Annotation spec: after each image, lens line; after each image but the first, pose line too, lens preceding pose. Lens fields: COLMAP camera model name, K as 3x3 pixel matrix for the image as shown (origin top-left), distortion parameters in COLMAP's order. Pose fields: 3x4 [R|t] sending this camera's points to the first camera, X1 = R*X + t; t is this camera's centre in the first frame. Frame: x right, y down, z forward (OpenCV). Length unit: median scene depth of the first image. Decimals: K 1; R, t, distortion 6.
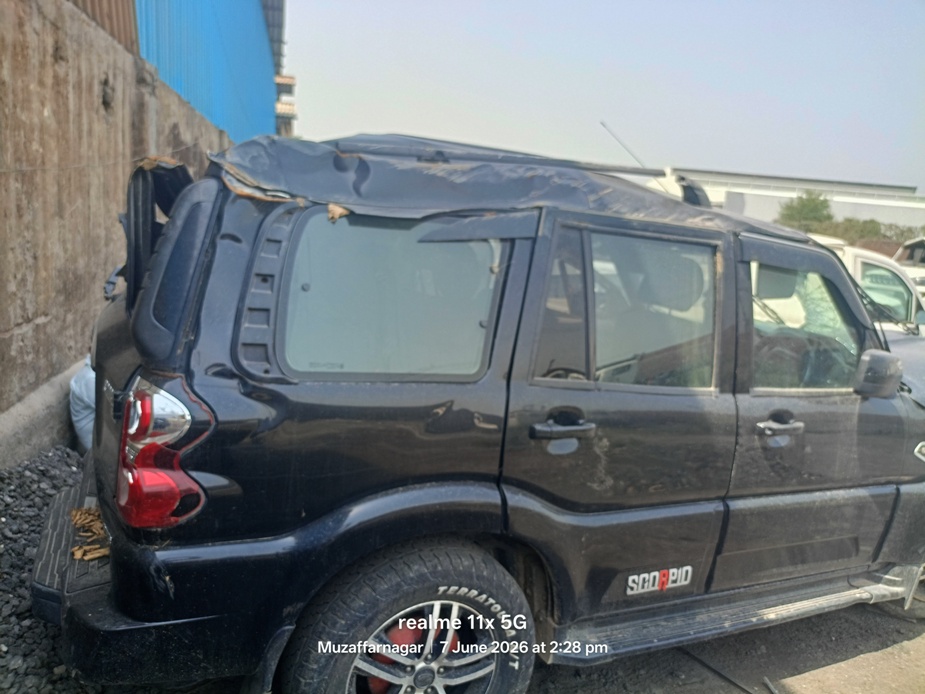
lens RADIAL K [[693.3, 0, 462.5], [0, 693.3, 347.0], [0, 0, 1]] dist [0.010991, -0.009947]
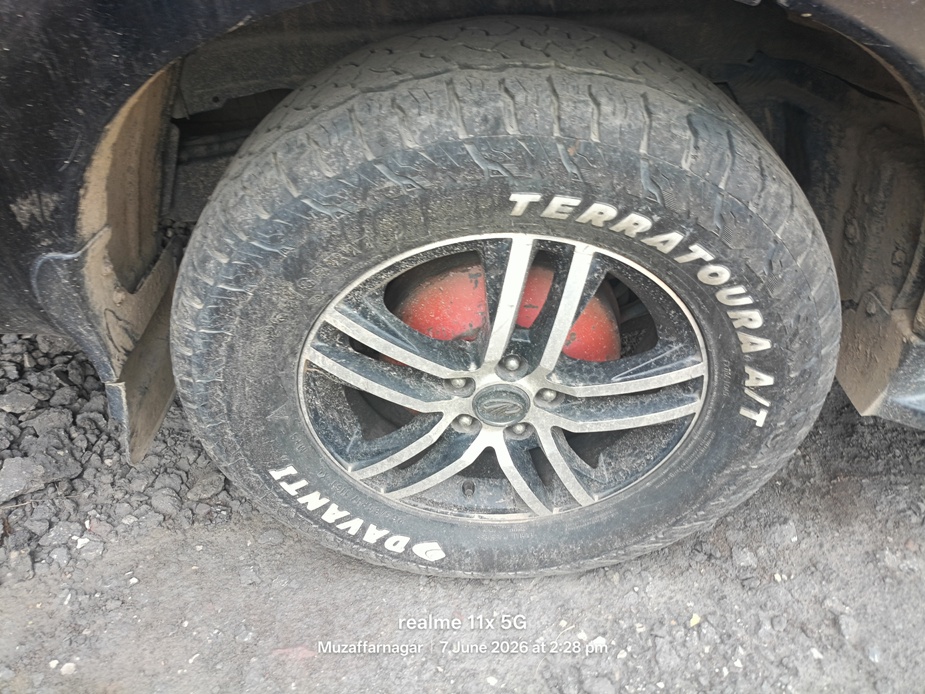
lens RADIAL K [[693.3, 0, 462.5], [0, 693.3, 347.0], [0, 0, 1]] dist [0.010991, -0.009947]
pose [[0.896041, 0.193064, -0.399796, 0.080024], [0.052330, 0.848296, 0.526930, 0.235131], [0.440876, -0.493072, 0.750005, 0.708576]]
